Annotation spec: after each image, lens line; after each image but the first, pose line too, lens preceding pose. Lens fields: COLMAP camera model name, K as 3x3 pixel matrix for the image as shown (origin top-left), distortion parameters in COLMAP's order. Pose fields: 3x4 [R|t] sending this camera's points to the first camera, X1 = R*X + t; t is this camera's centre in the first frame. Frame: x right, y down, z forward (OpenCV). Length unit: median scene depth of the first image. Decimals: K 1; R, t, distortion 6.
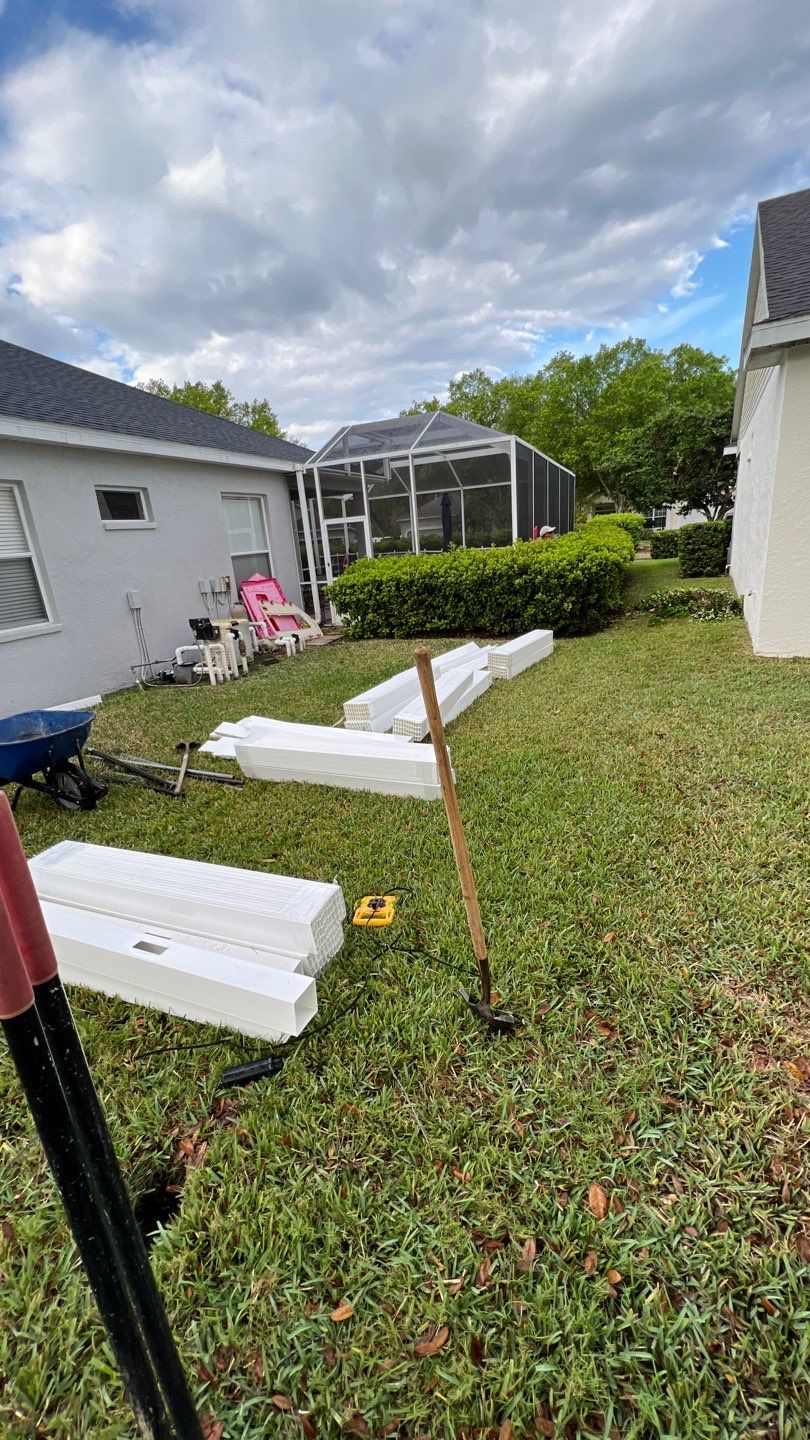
lens RADIAL K [[572.3, 0, 405.0], [0, 572.3, 720.0], [0, 0, 1]] dist [0.000921, 0.000064]
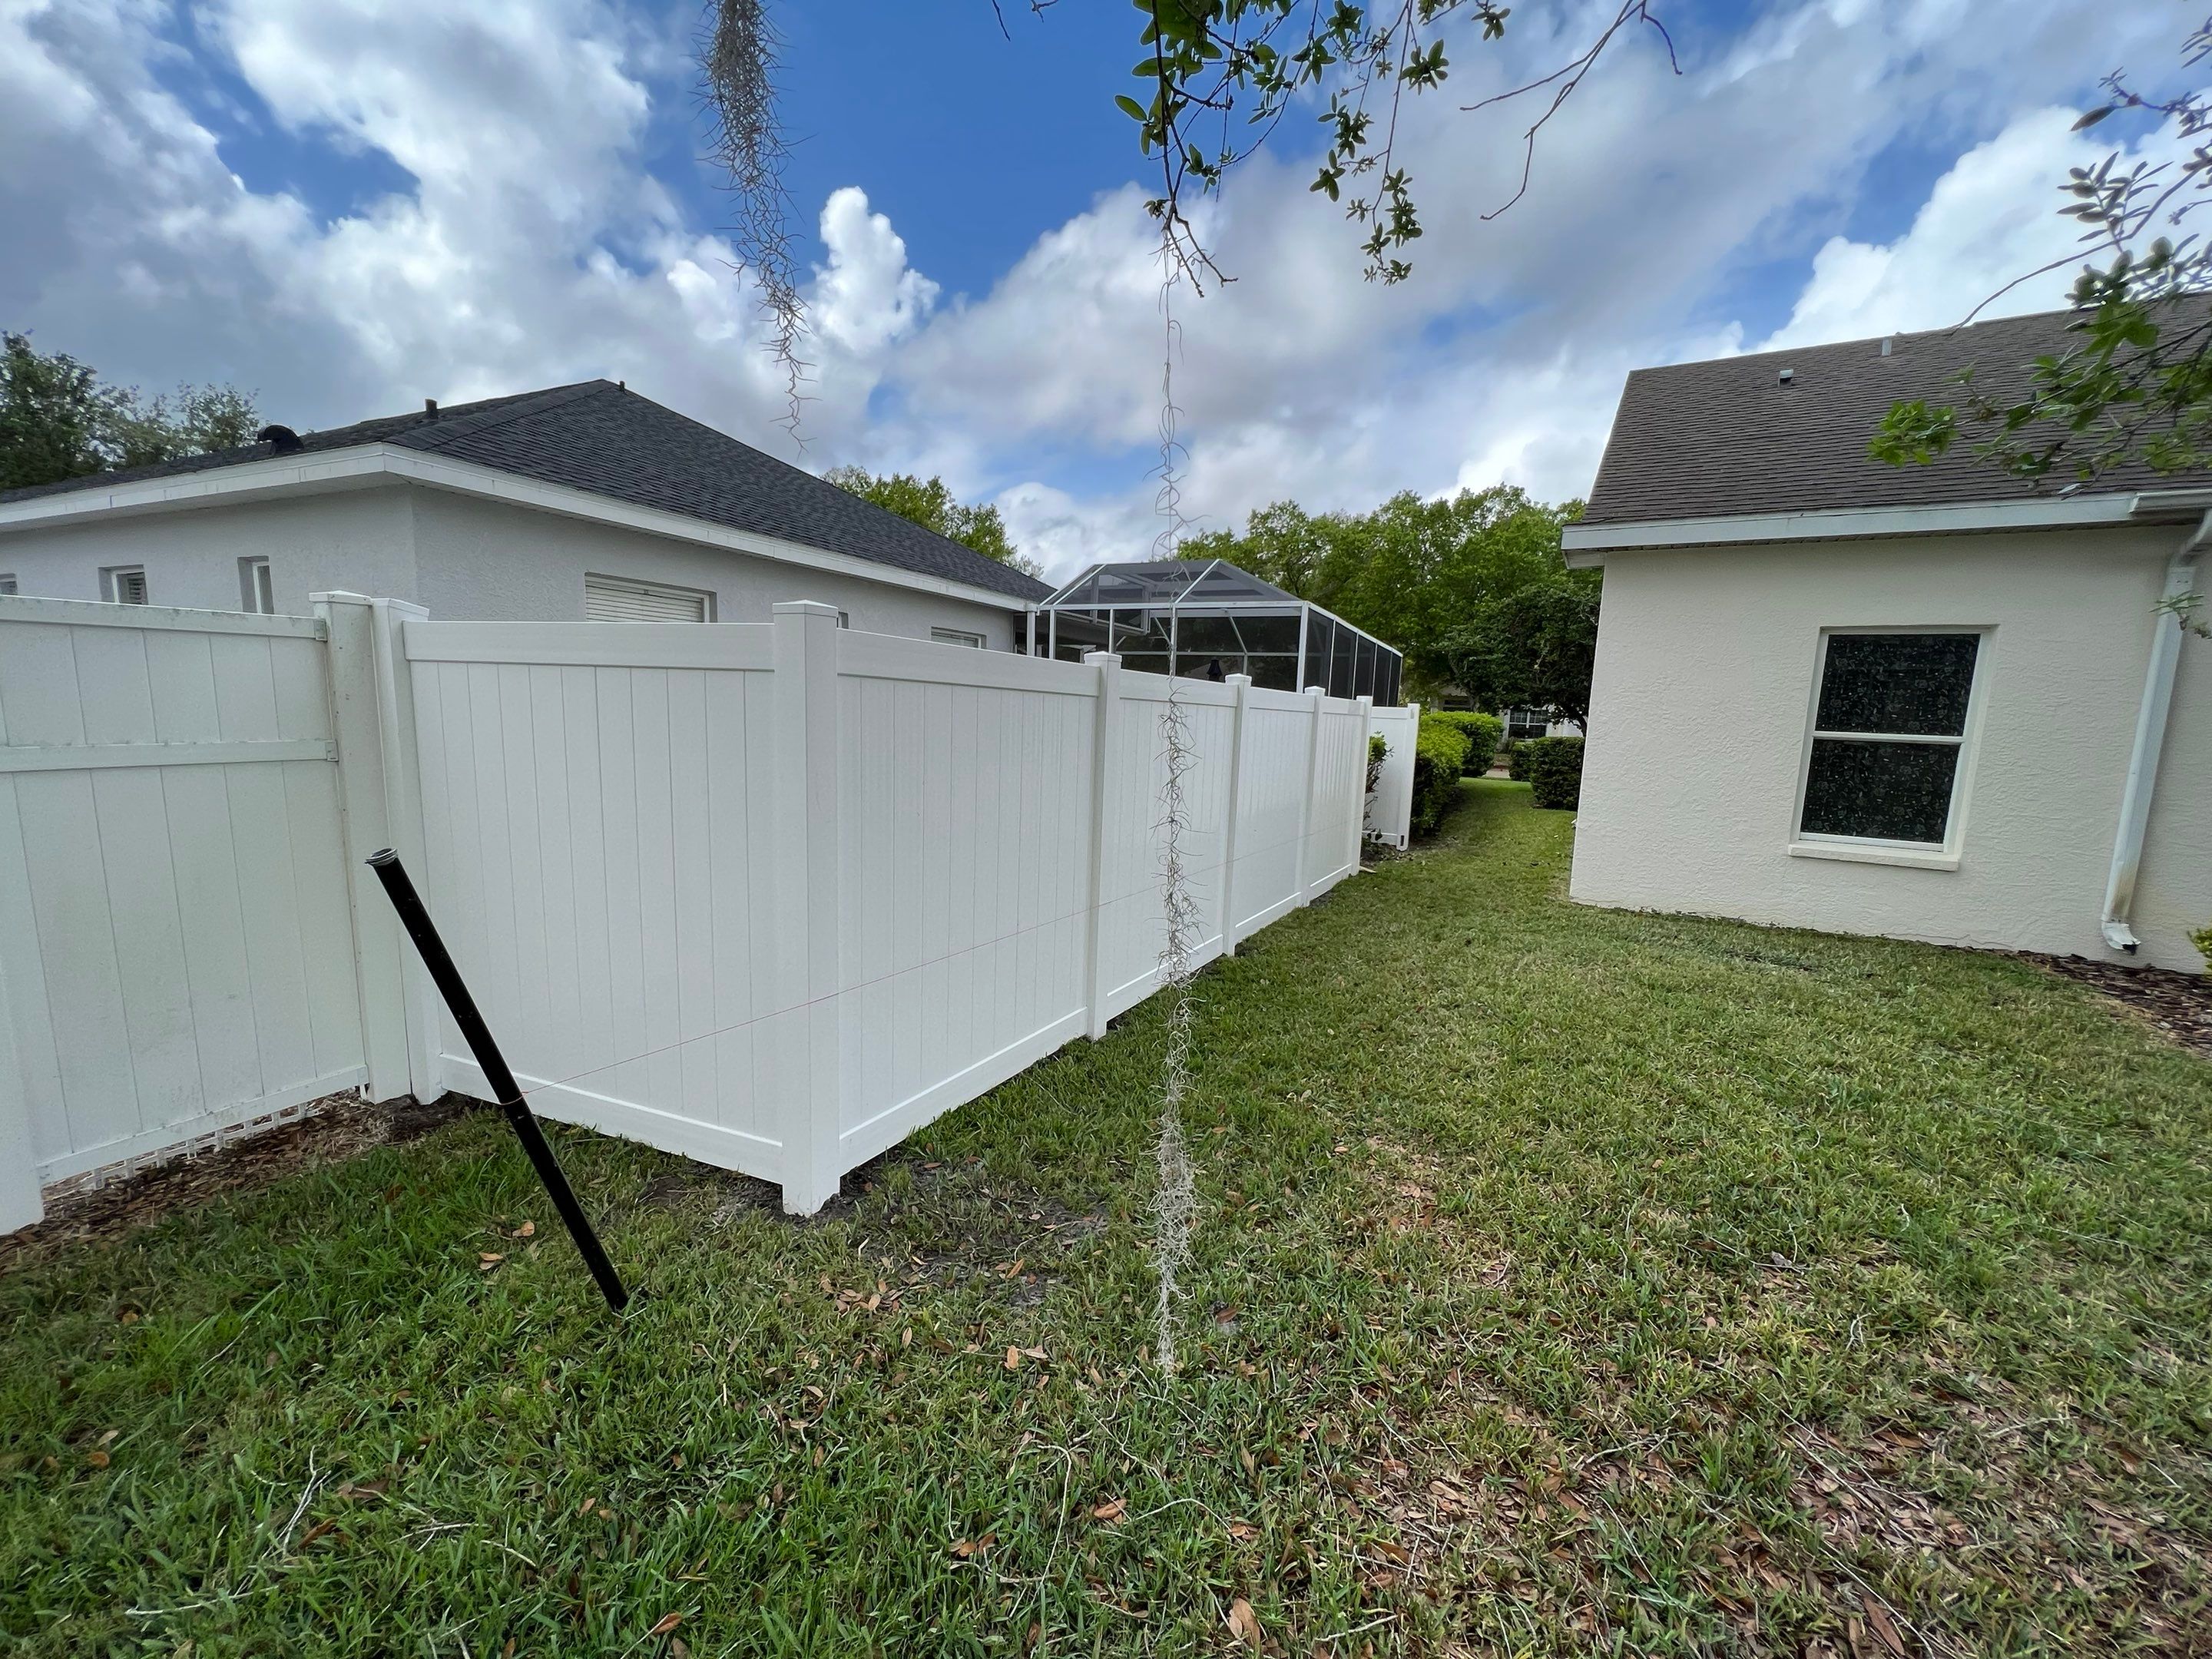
lens RADIAL K [[900.1, 0, 1090.4], [0, 900.1, 836.9], [0, 0, 1]] dist [0.015224, -0.018343]
pose [[0.989670, 0.126222, -0.067981, 0.012873], [-0.135654, 0.977882, -0.159200, 0.039407], [0.046382, 0.166778, 0.984903, -0.120985]]
